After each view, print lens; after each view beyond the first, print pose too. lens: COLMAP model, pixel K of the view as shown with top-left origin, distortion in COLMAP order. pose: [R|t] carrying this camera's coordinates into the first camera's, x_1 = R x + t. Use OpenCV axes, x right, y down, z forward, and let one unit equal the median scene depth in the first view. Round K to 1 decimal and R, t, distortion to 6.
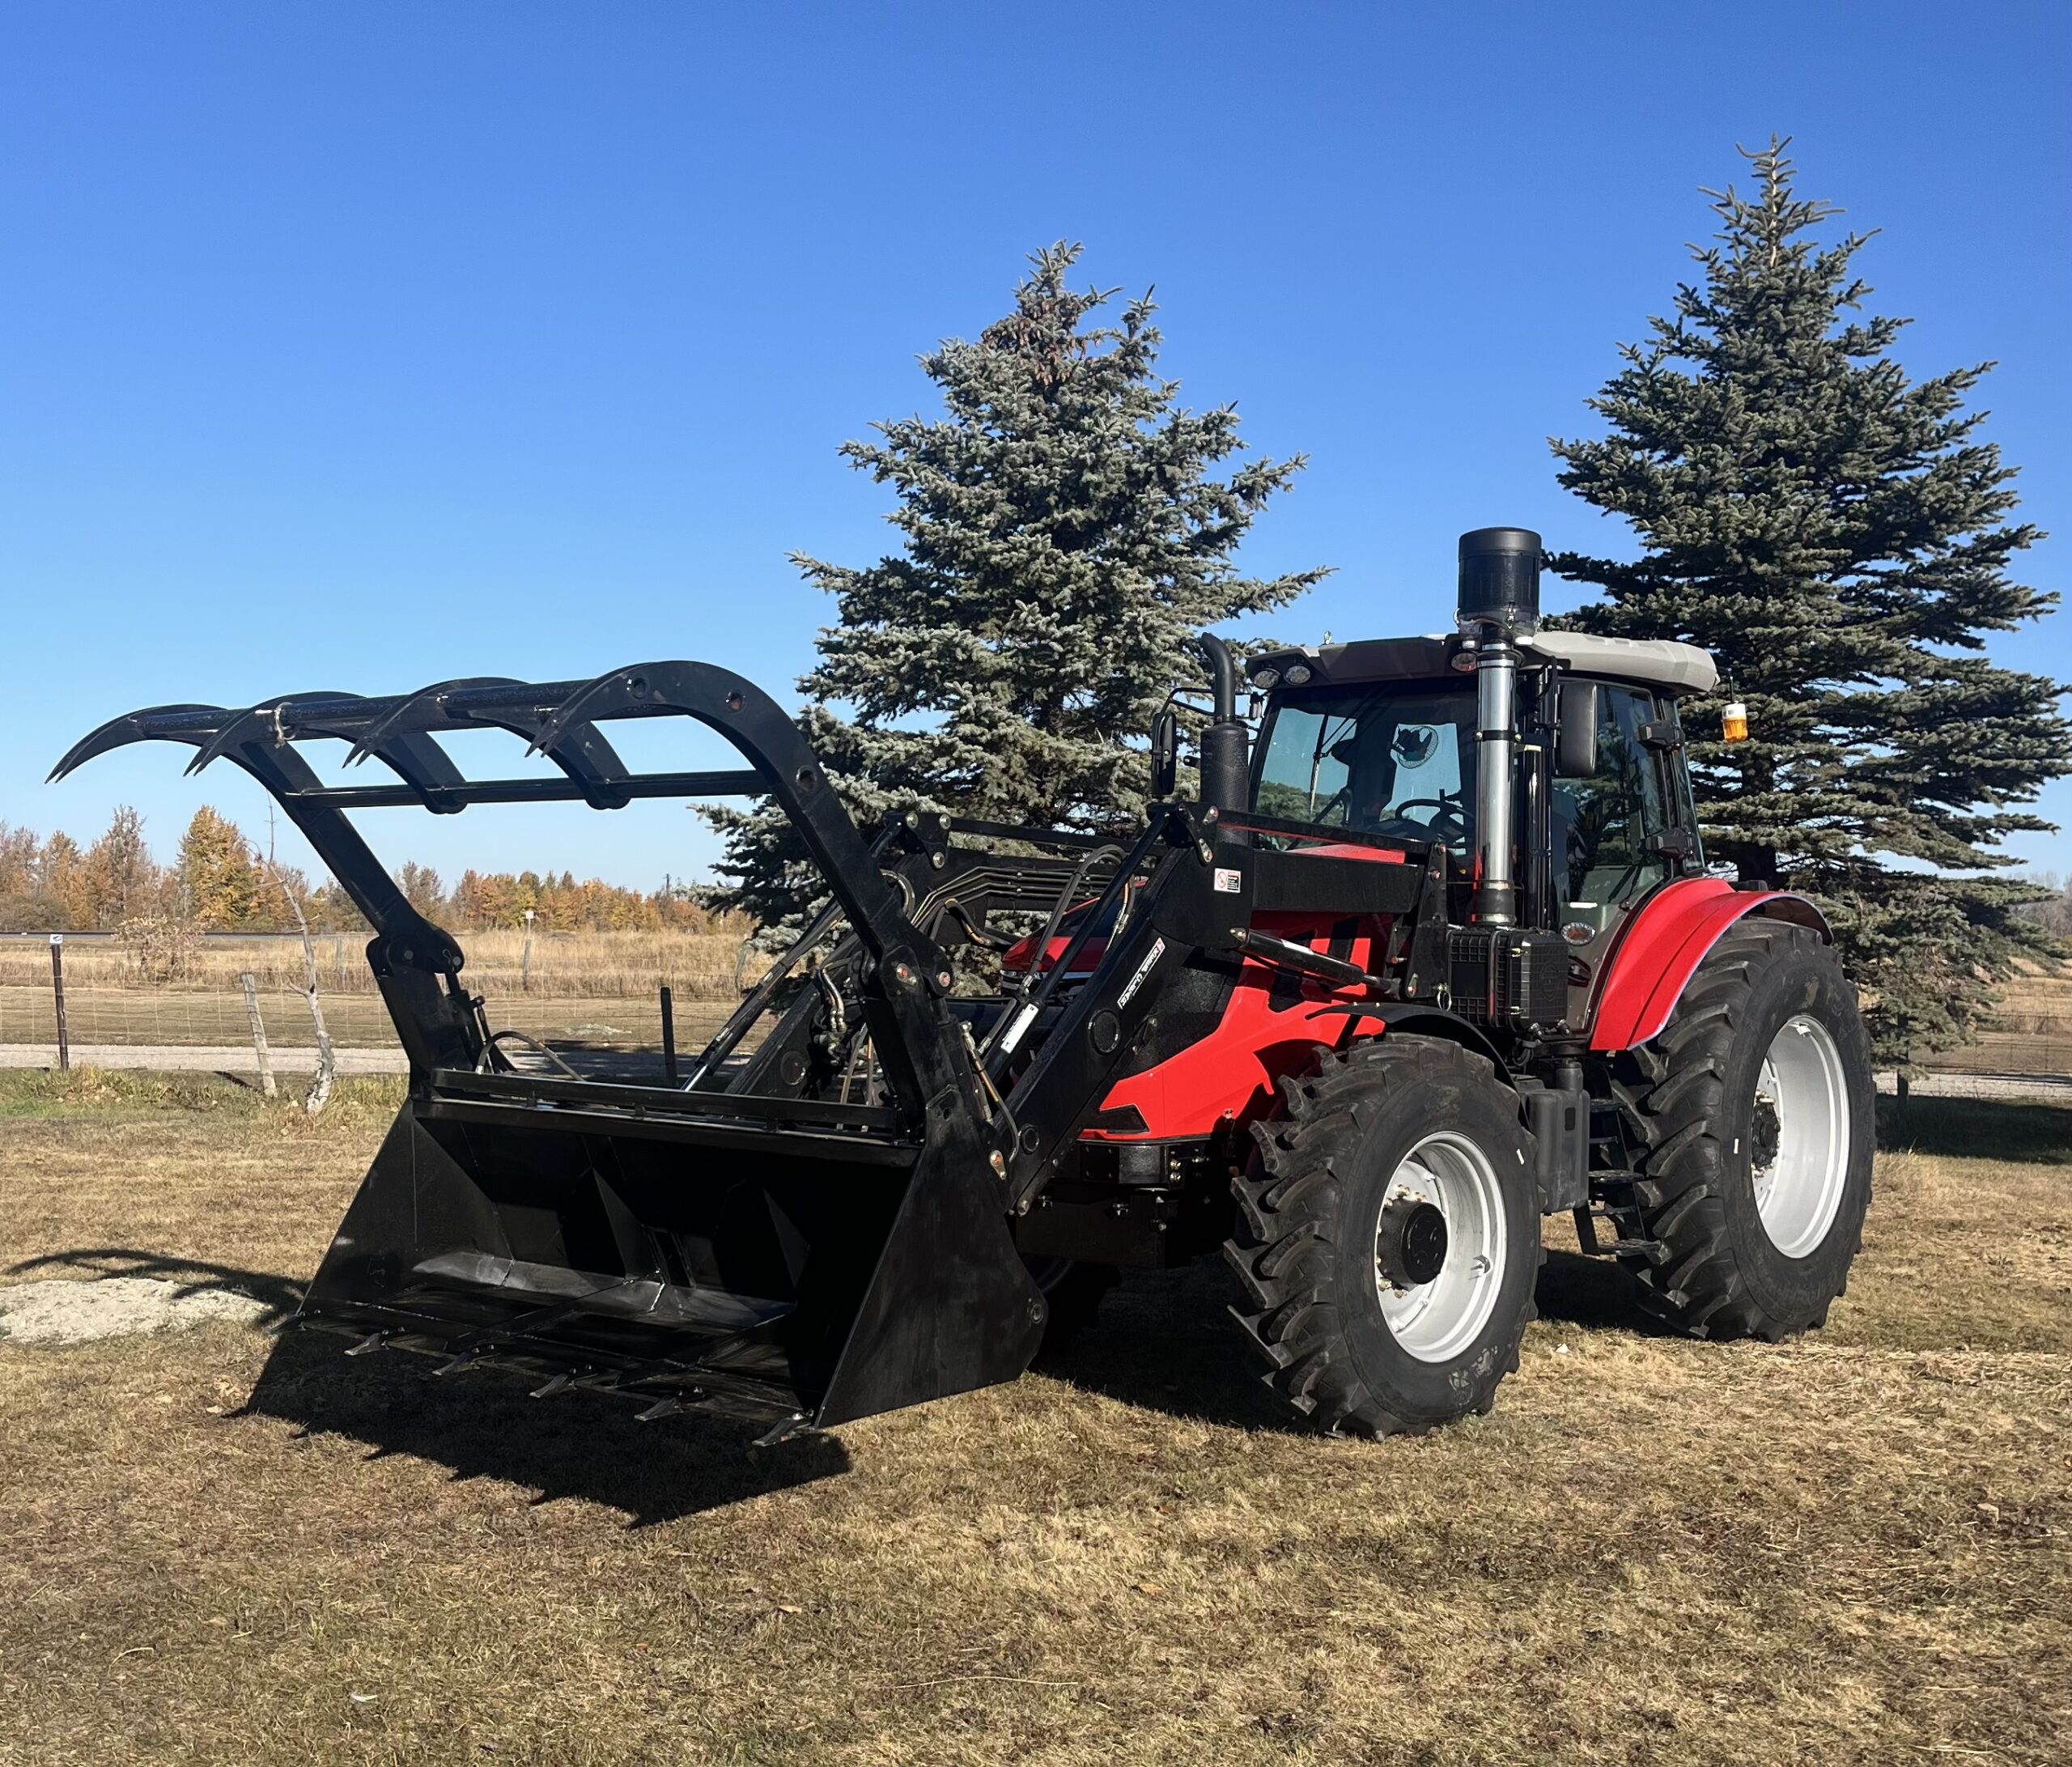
lens RADIAL K [[2344.9, 0, 1032.8], [0, 2344.9, 938.9], [0, 0, 1]] dist [0.043914, 0.016176]
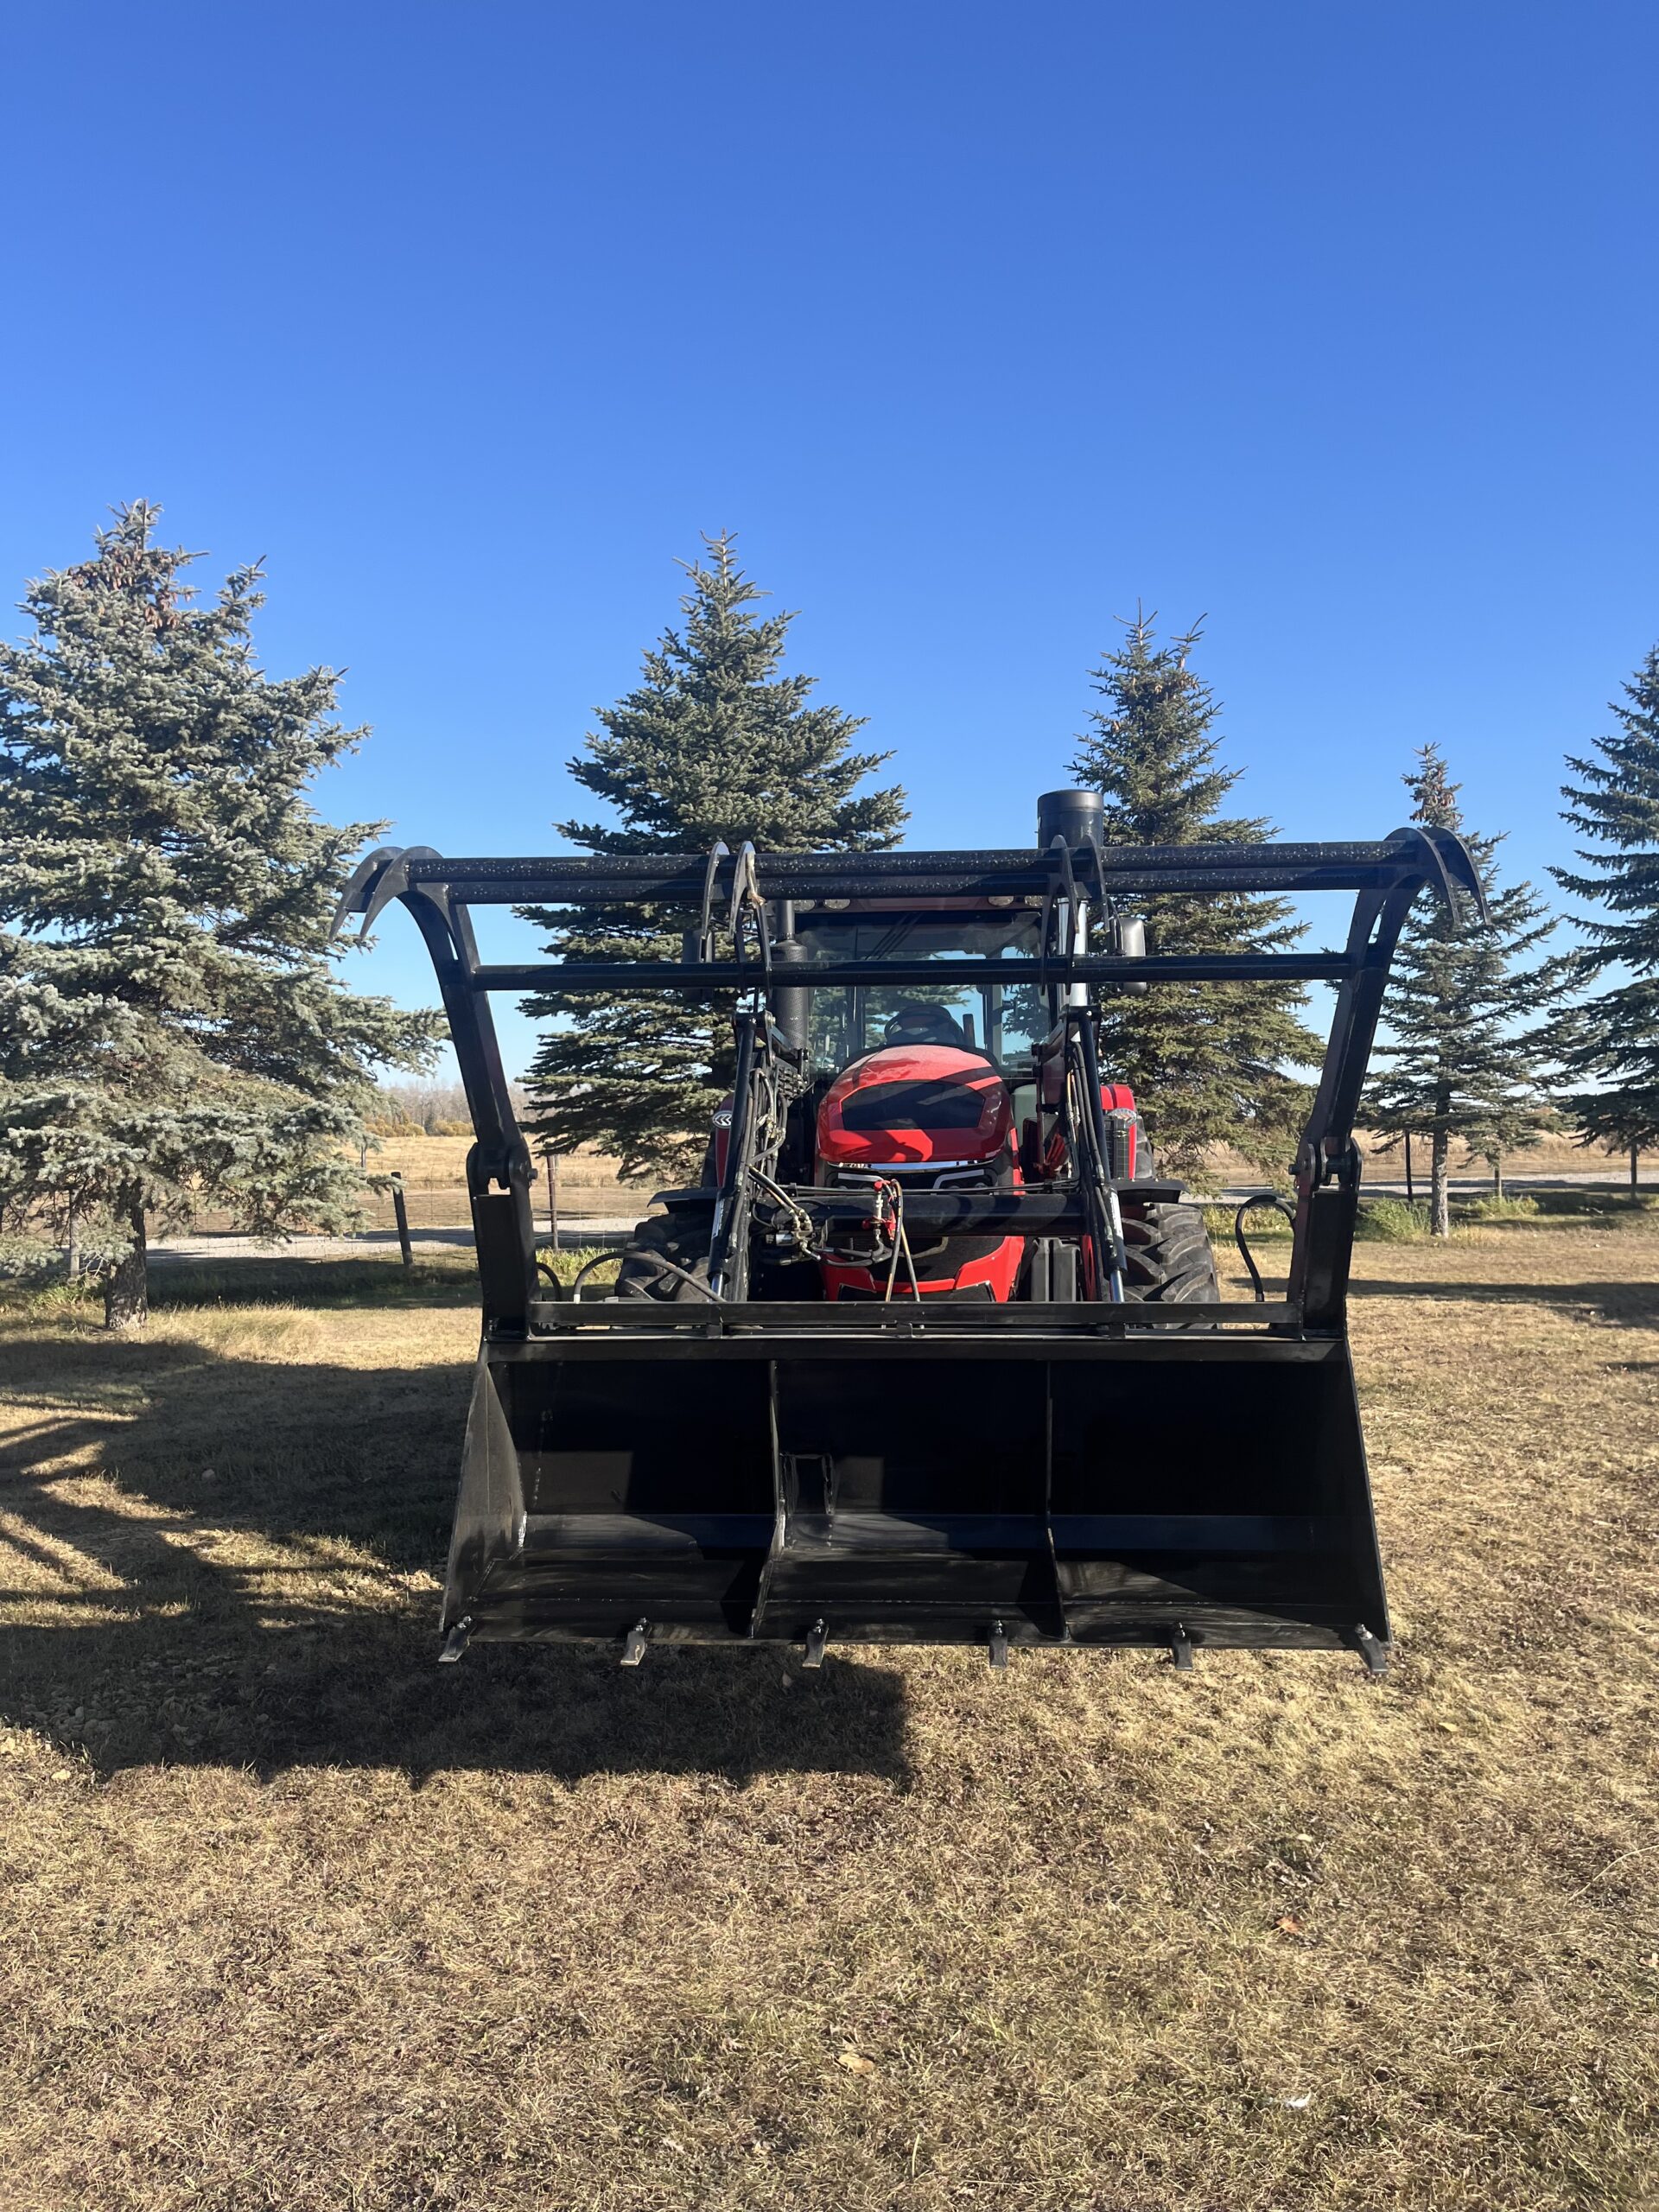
lens RADIAL K [[1697.4, 0, 830.8], [0, 1697.4, 1097.0], [0, 0, 1]] dist [0.060948, -0.050503]
pose [[0.803551, -0.012748, 0.595099, -0.437434], [0.023175, 0.999683, -0.009878, -0.008193], [-0.594784, 0.021729, 0.803591, 0.363884]]
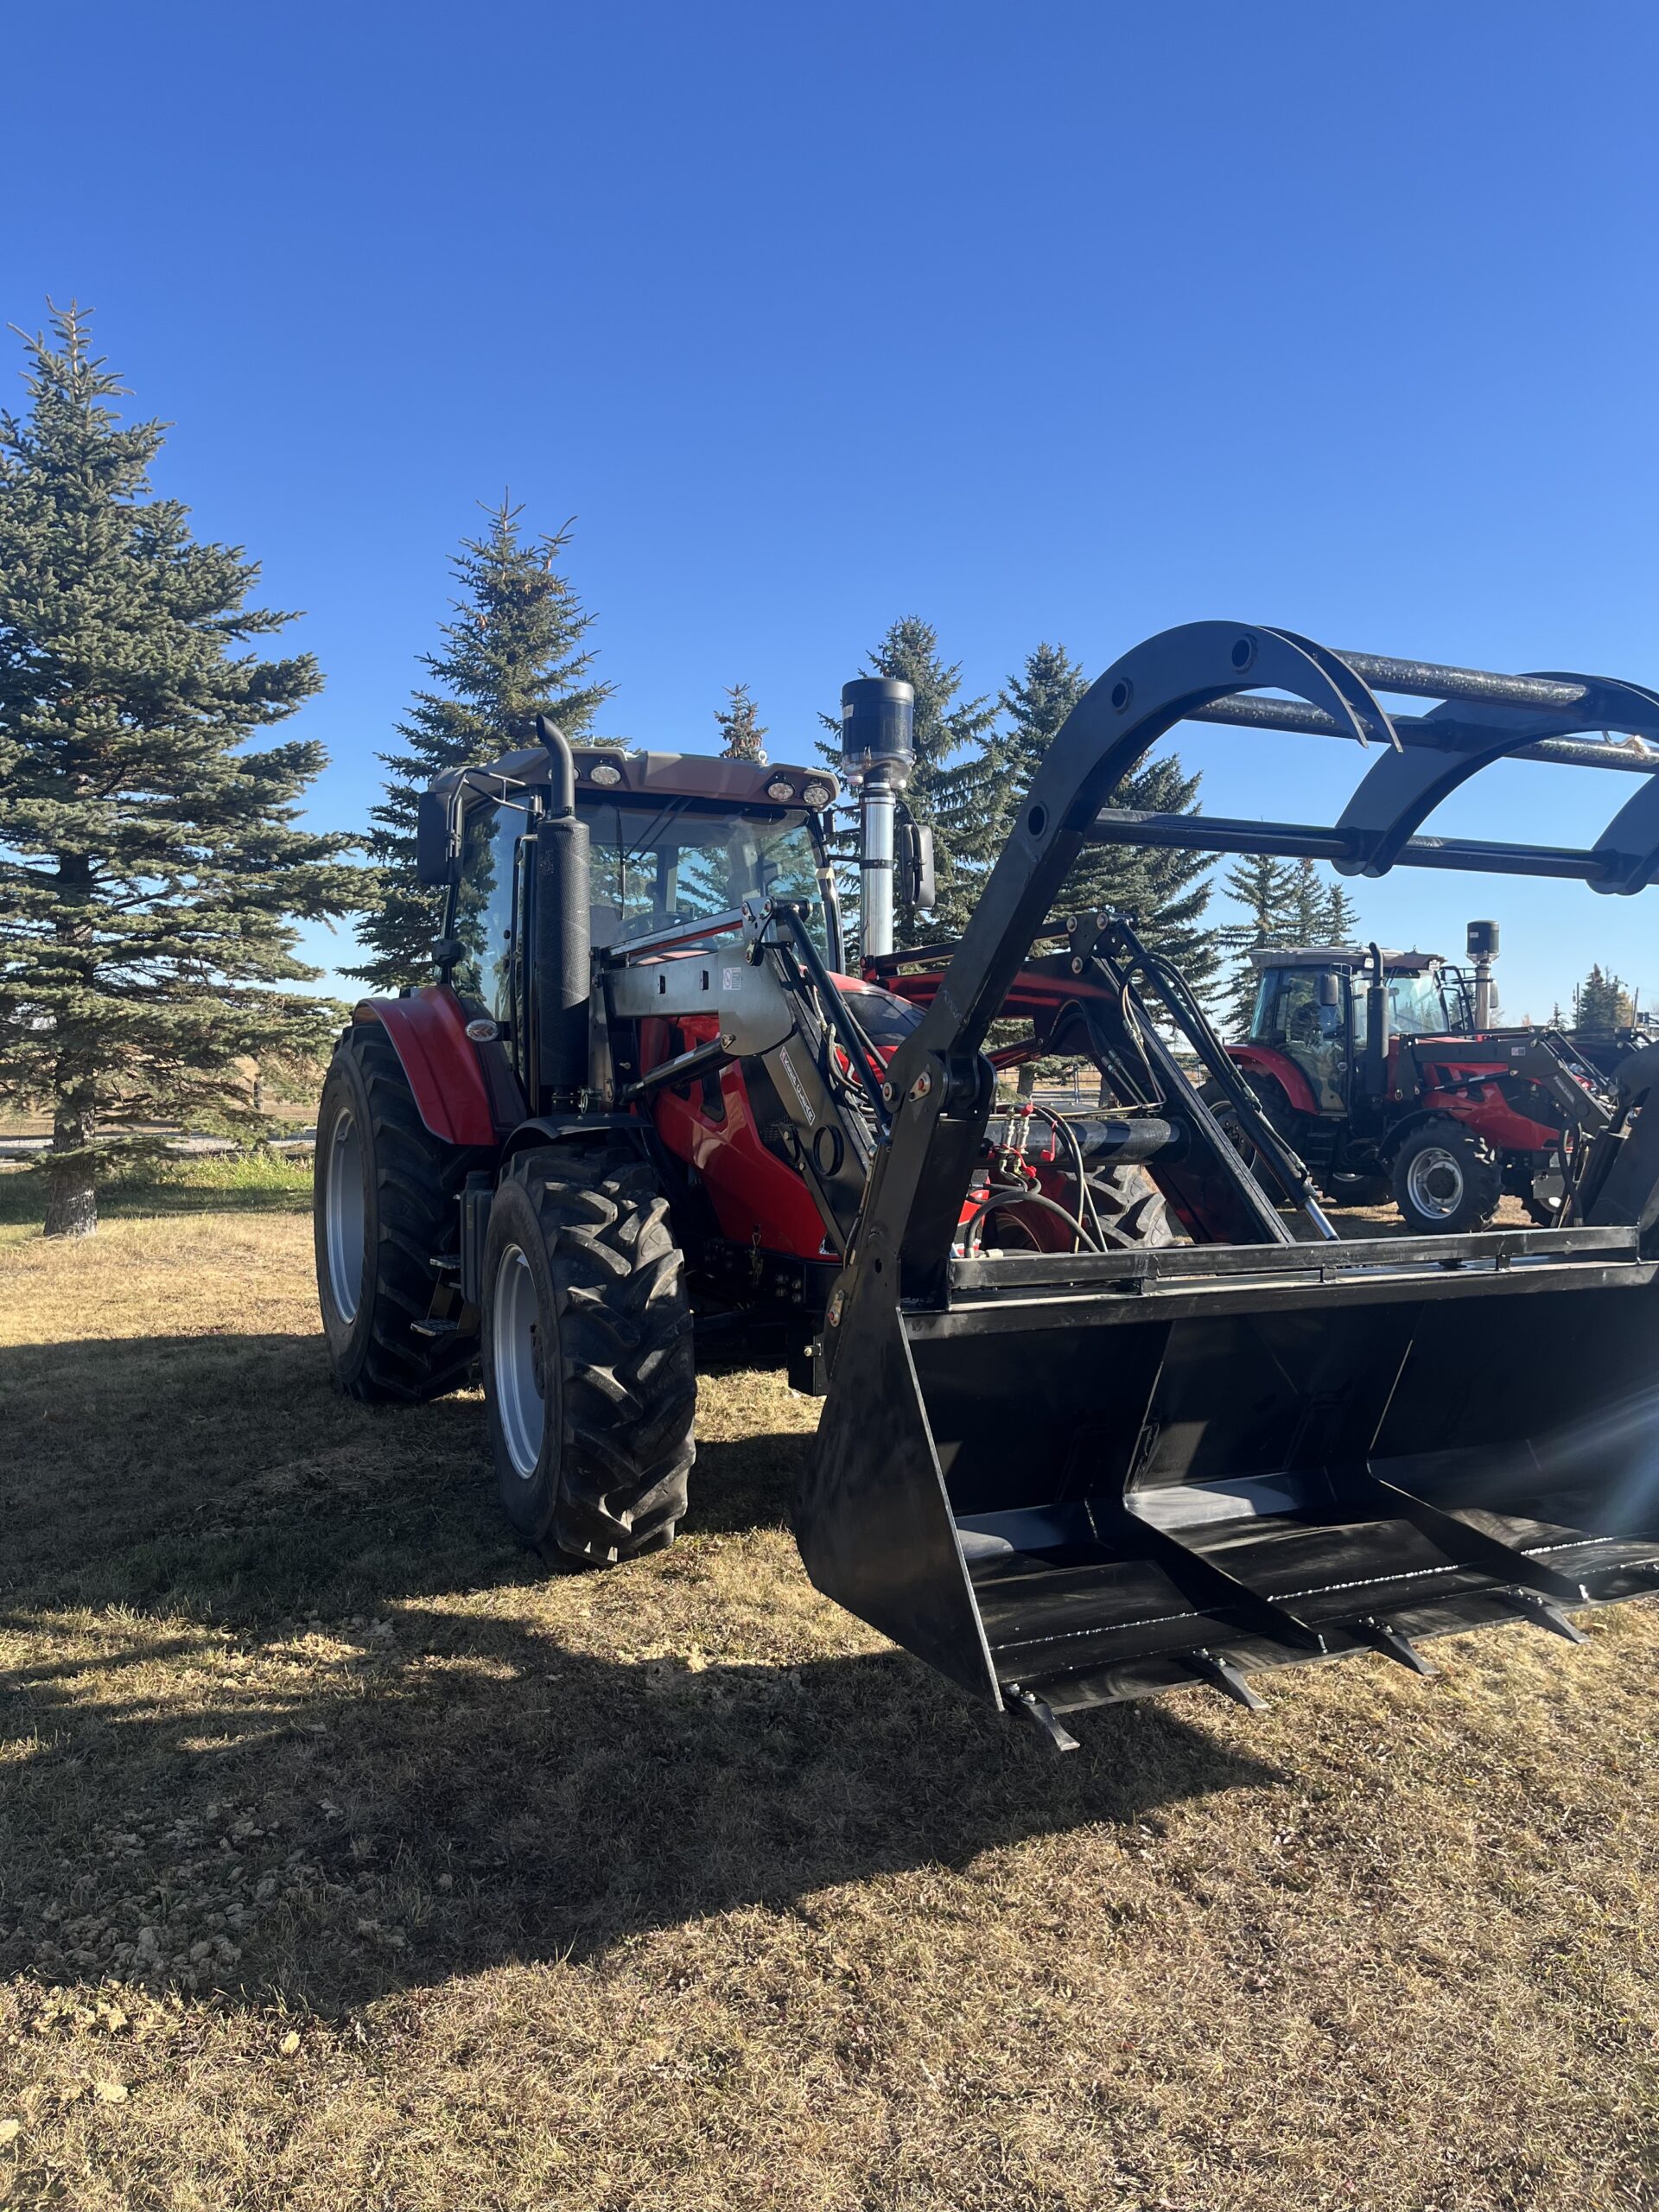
lens RADIAL K [[1697.4, 0, 830.8], [0, 1697.4, 1097.0], [0, 0, 1]] dist [0.060948, -0.050503]
pose [[0.388960, -0.036057, 0.920549, -0.570014], [0.002115, 0.999266, 0.038246, -0.005792], [-0.921252, -0.012930, 0.388751, 0.699056]]
